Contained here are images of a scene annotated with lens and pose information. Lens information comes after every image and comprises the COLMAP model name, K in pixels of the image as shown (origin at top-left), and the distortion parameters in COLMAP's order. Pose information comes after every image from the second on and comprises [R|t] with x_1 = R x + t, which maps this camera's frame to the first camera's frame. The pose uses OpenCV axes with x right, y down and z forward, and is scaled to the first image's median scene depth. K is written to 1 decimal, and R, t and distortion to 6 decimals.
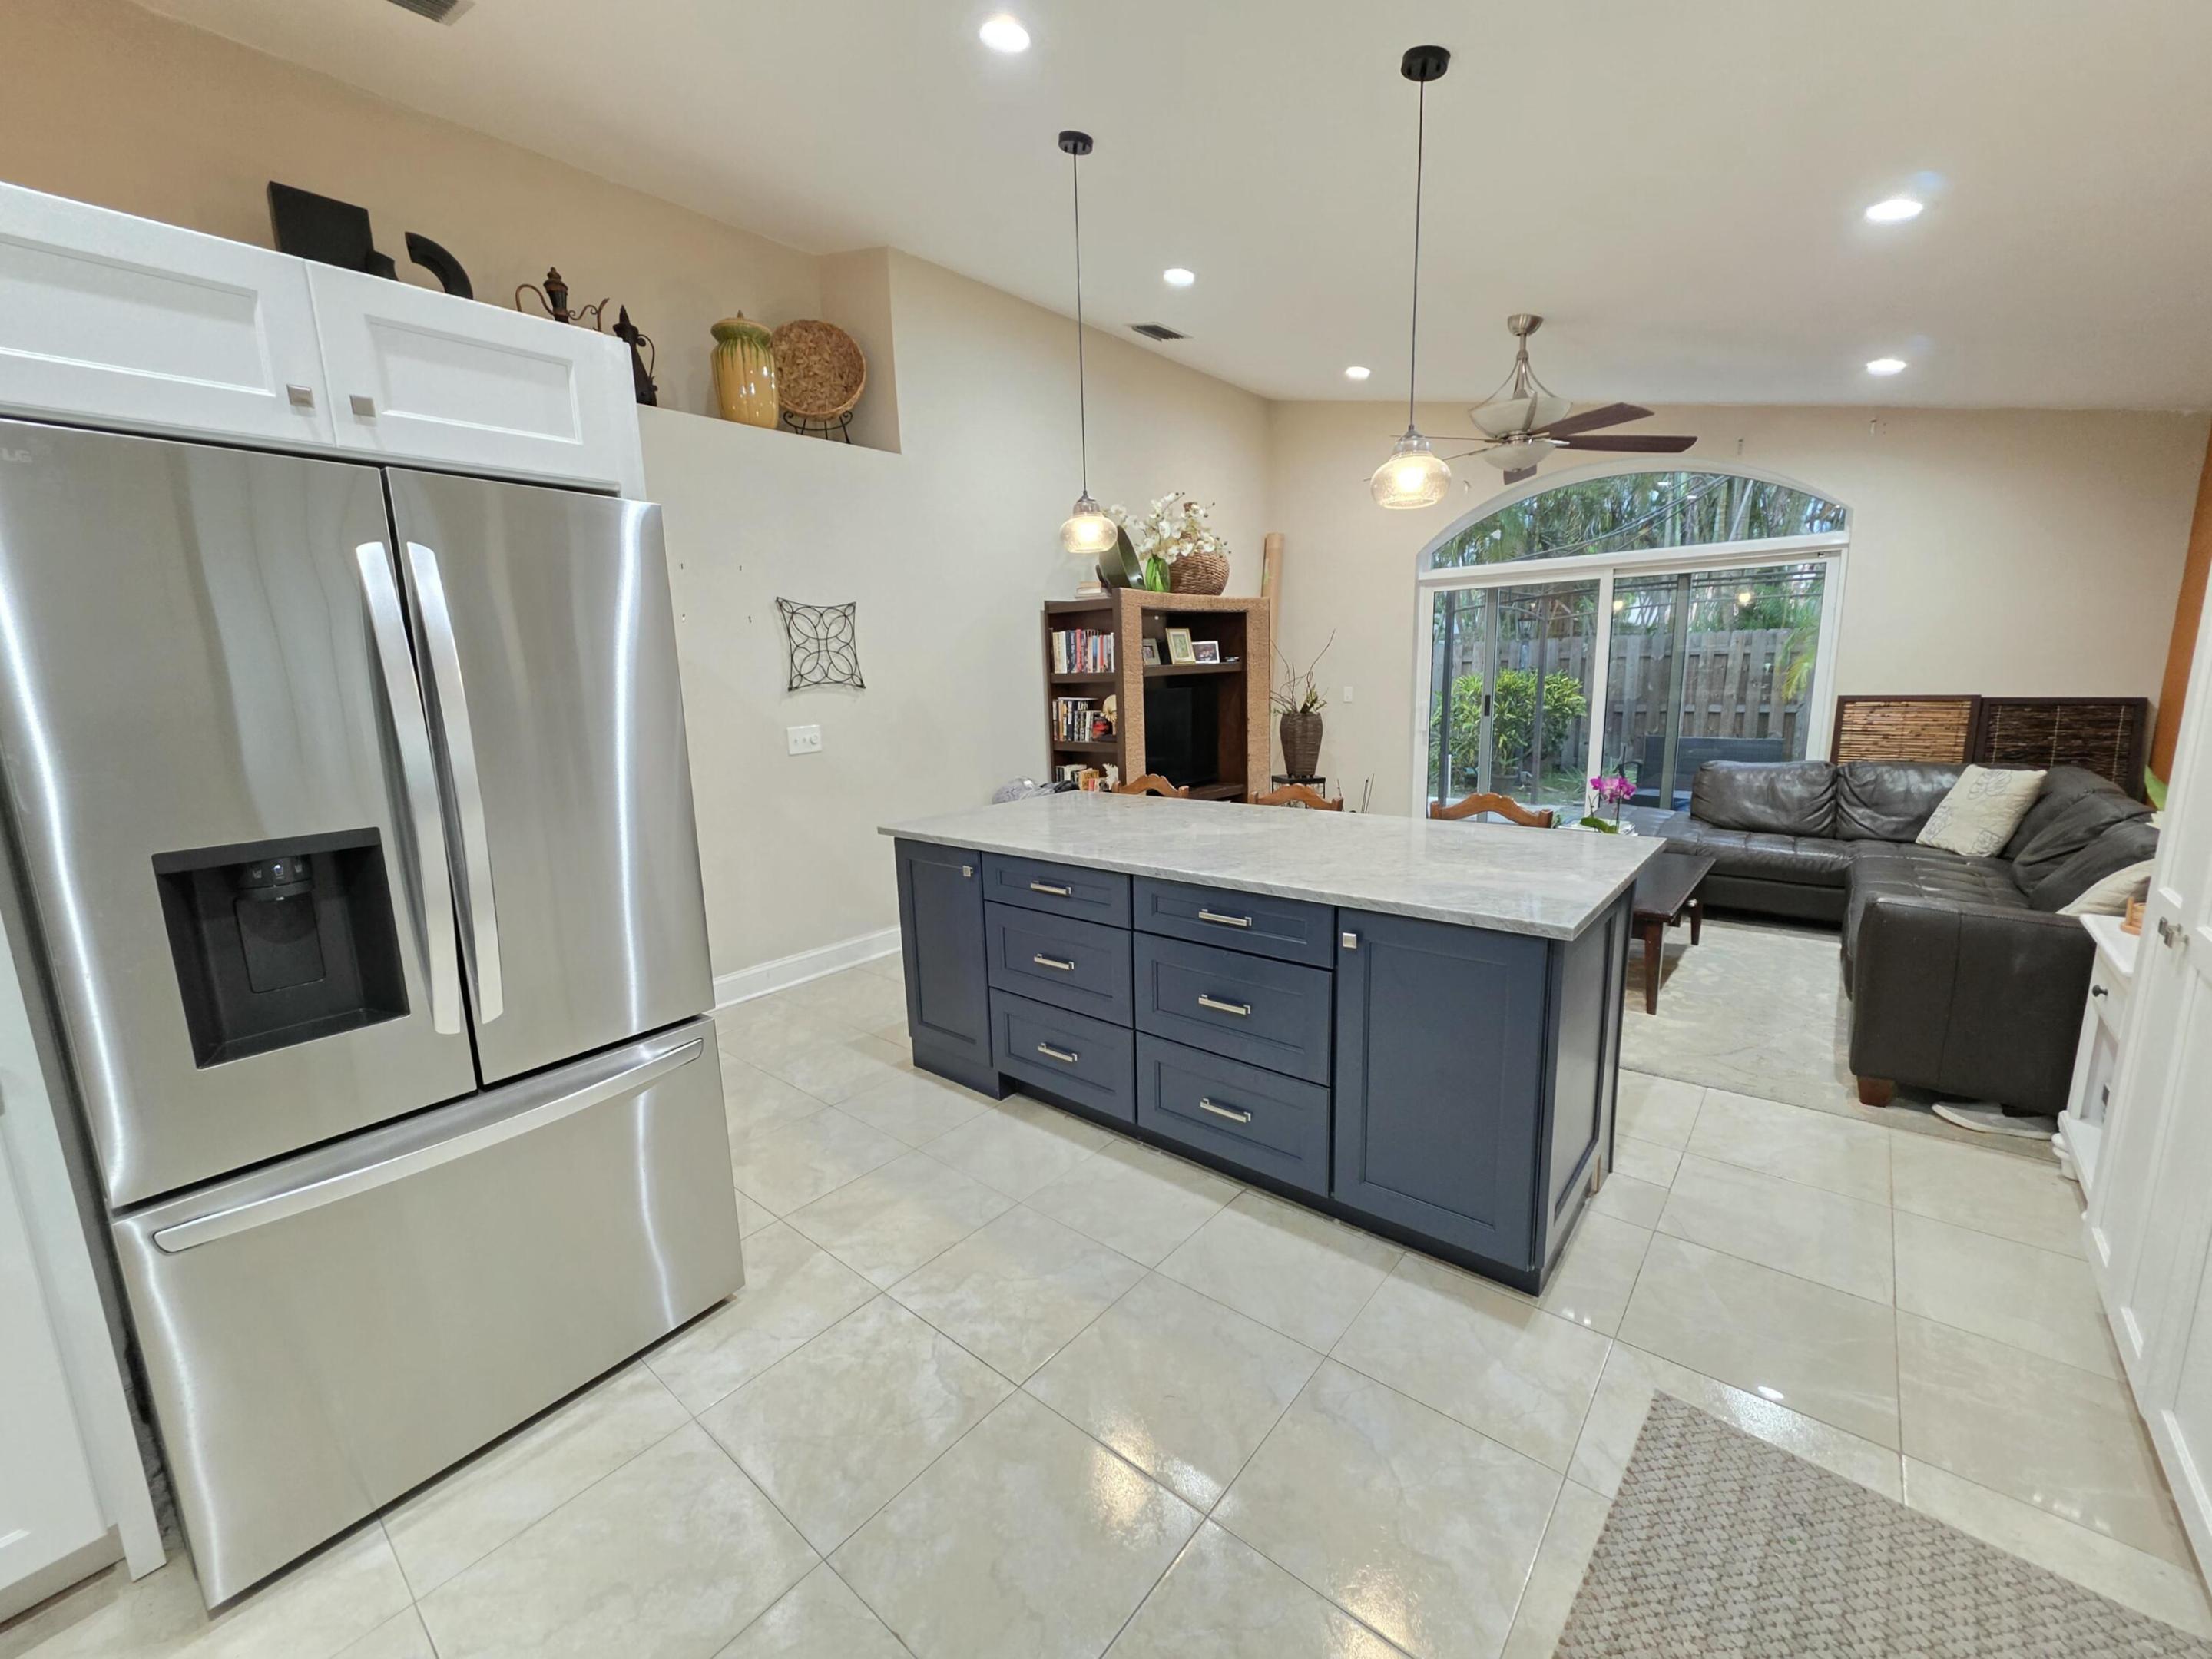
lens RADIAL K [[888.7, 0, 1096.7], [0, 888.7, 831.7], [0, 0, 1]] dist [-0.001099, -0.000293]
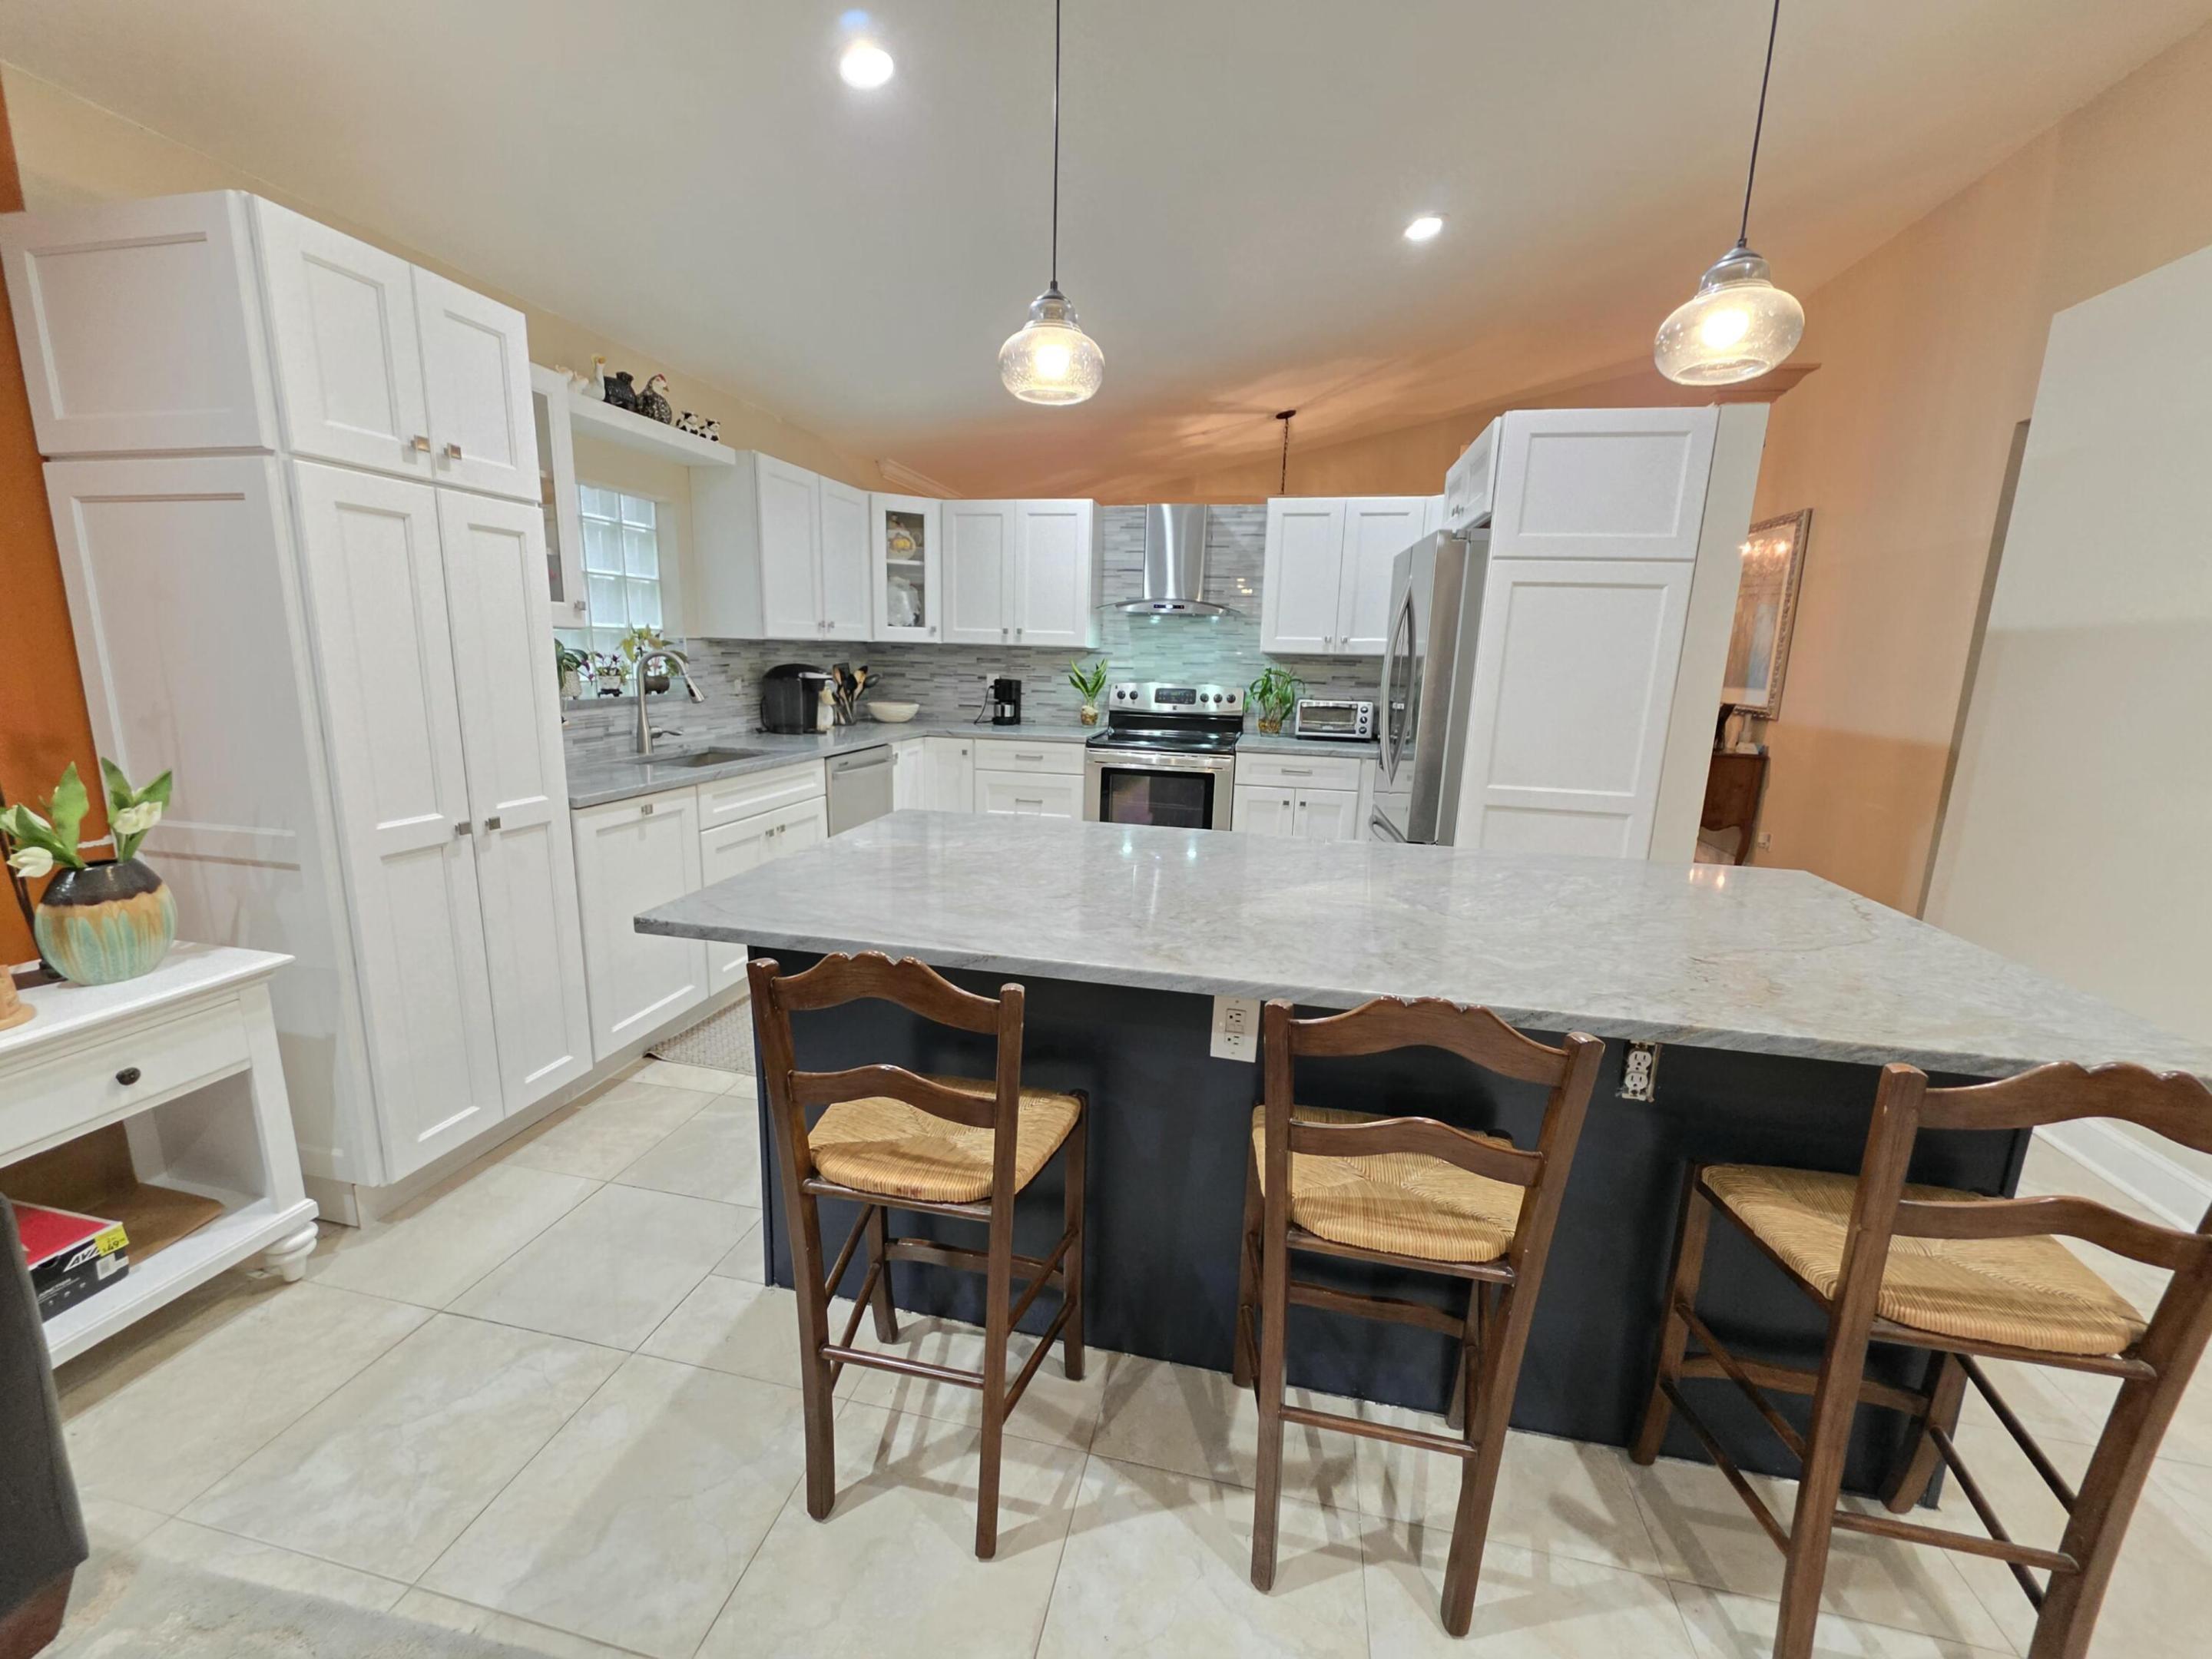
lens RADIAL K [[893.1, 0, 1097.1], [0, 893.1, 828.8], [0, 0, 1]] dist [0.000415, -0.000132]
pose [[-0.881867, 0.101326, -0.460482, 0.345652], [-0.084340, 0.926984, 0.365495, -0.157005], [0.463894, 0.361155, -0.808931, 0.870969]]
